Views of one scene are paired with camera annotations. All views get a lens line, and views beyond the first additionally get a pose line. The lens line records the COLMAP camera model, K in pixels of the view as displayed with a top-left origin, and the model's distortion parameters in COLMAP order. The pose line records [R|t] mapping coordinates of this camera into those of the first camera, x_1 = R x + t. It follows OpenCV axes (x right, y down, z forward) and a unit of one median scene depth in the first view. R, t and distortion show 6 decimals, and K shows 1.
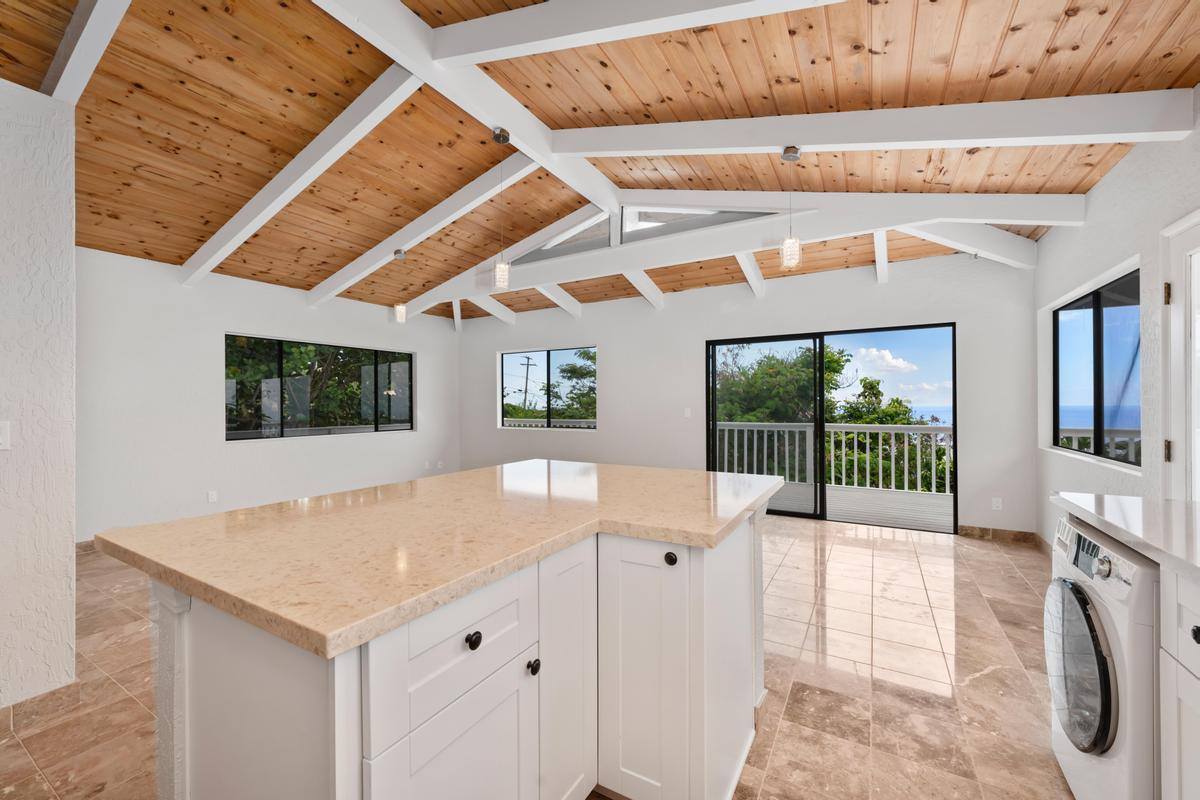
lens RADIAL K [[468.1, 0, 599.3], [0, 468.1, 402.9], [0, 0, 1]] dist [0.000416, -0.000049]
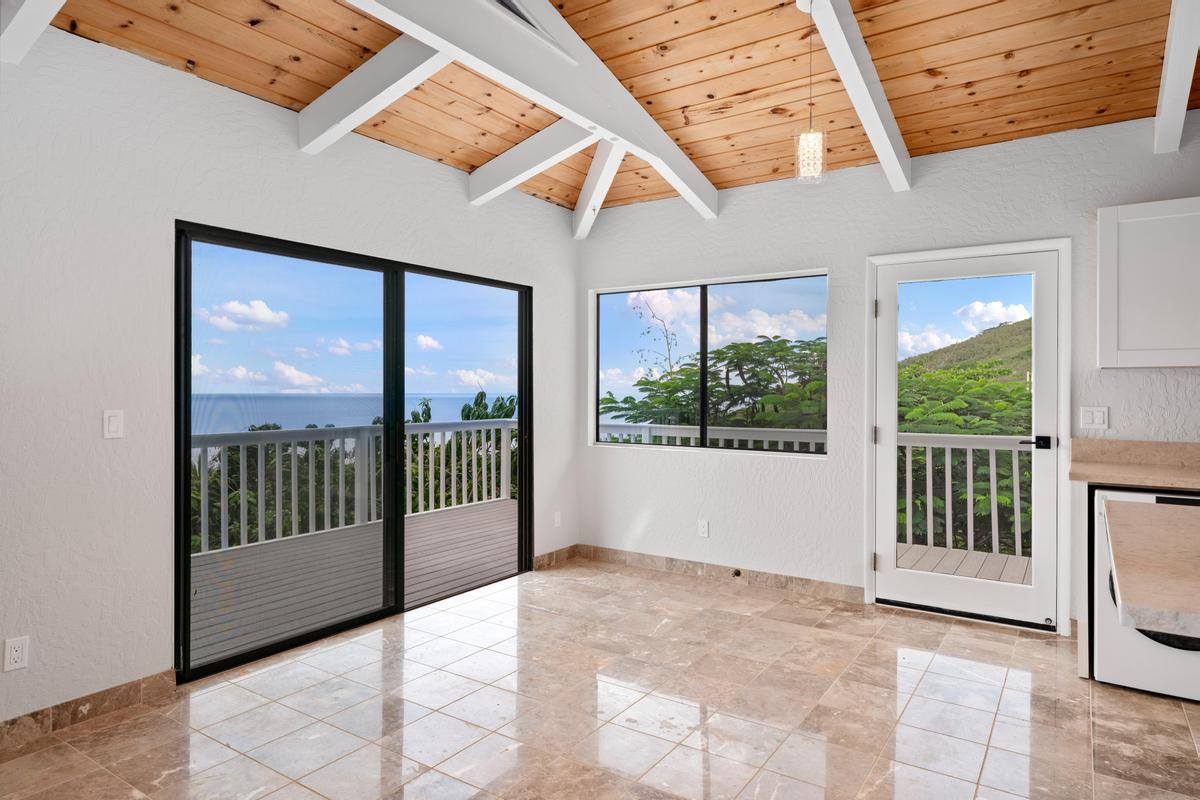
lens RADIAL K [[711.0, 0, 599.6], [0, 711.0, 389.7], [0, 0, 1]] dist [0.003441, 0.002010]
pose [[0.065392, 0.005433, 0.997845, -0.290126], [-0.003965, 0.999979, -0.005185, -0.002147], [-0.997852, -0.003617, 0.065412, 0.644945]]
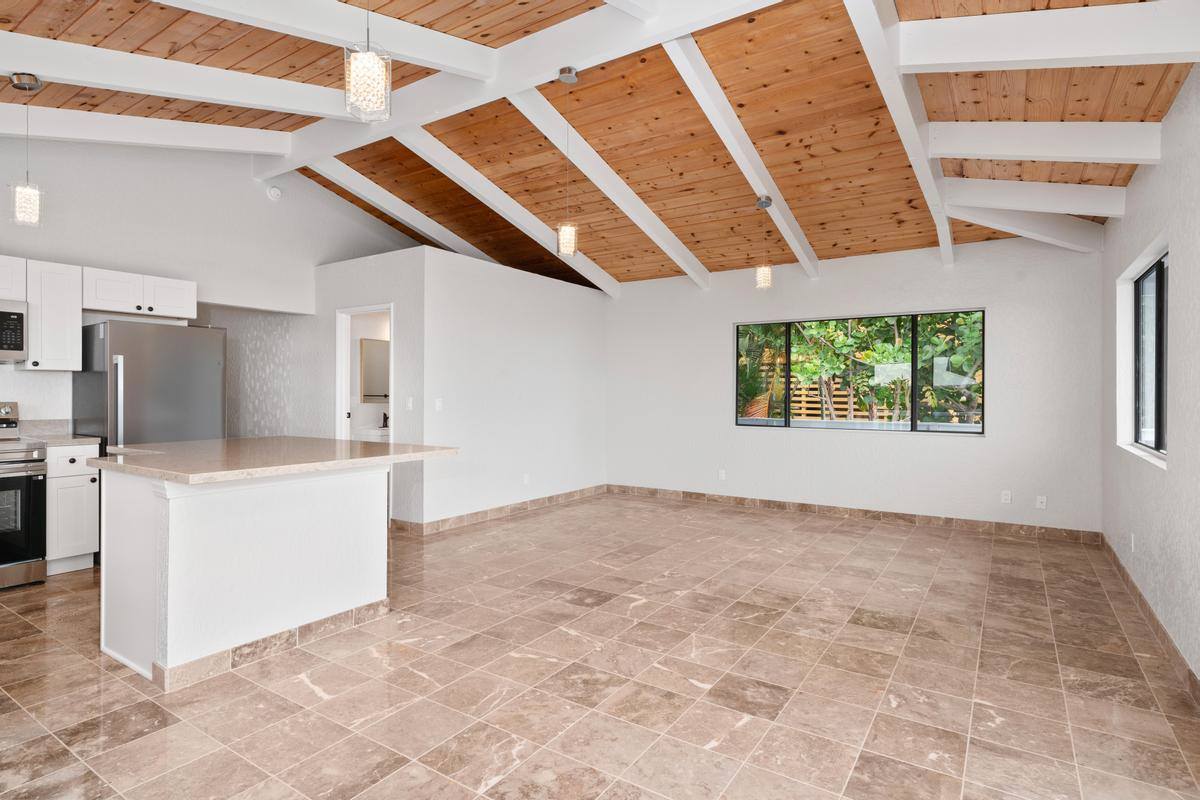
lens RADIAL K [[622.0, 0, 598.0], [0, 622.0, 392.2], [0, 0, 1]] dist [0.001670, 0.001160]
pose [[-0.057089, 0.003264, -0.998364, 0.557324], [-0.002764, 0.999990, 0.003428, 0.000840], [0.998365, 0.002955, -0.057079, 0.678397]]
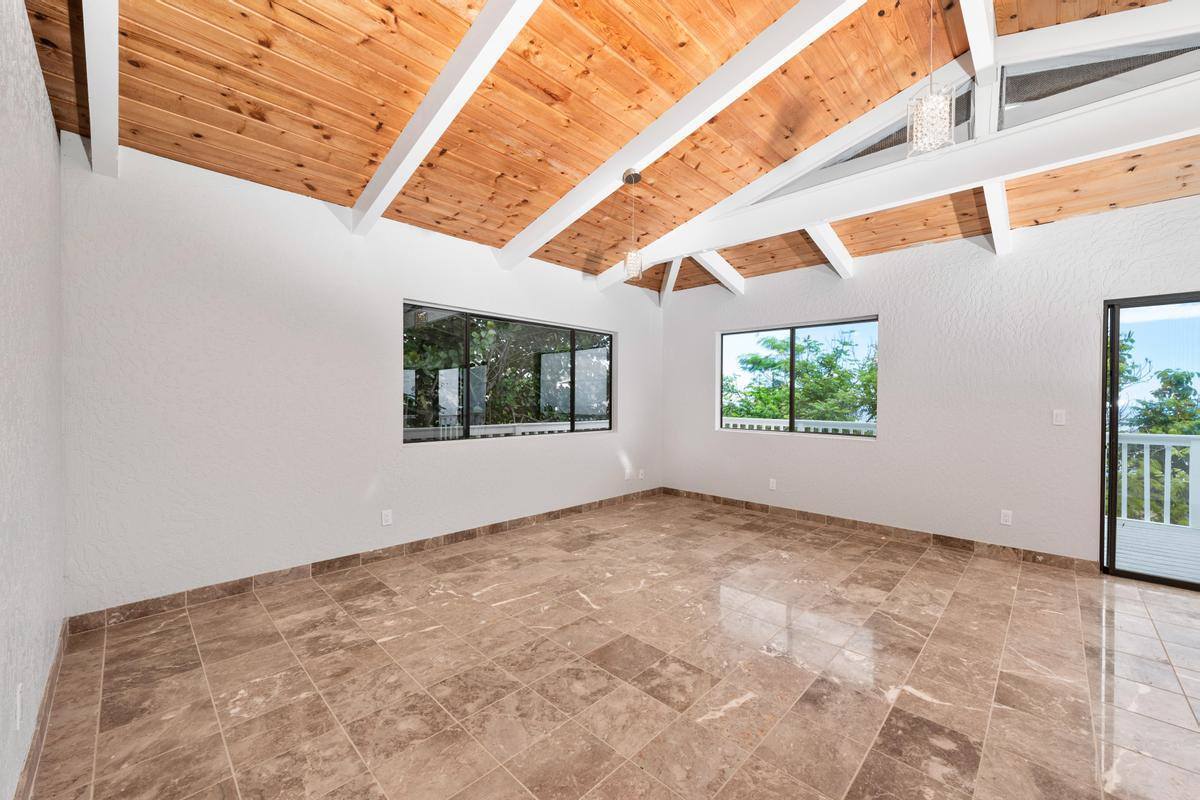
lens RADIAL K [[463.2, 0, 649.1], [0, 463.2, 402.5], [0, 0, 1]] dist [-0.001494, -0.000249]
pose [[0.981635, 0.014962, -0.190180, -0.234435], [-0.012876, 0.999843, 0.012198, 0.000011], [0.190332, -0.009525, 0.981674, 0.301230]]
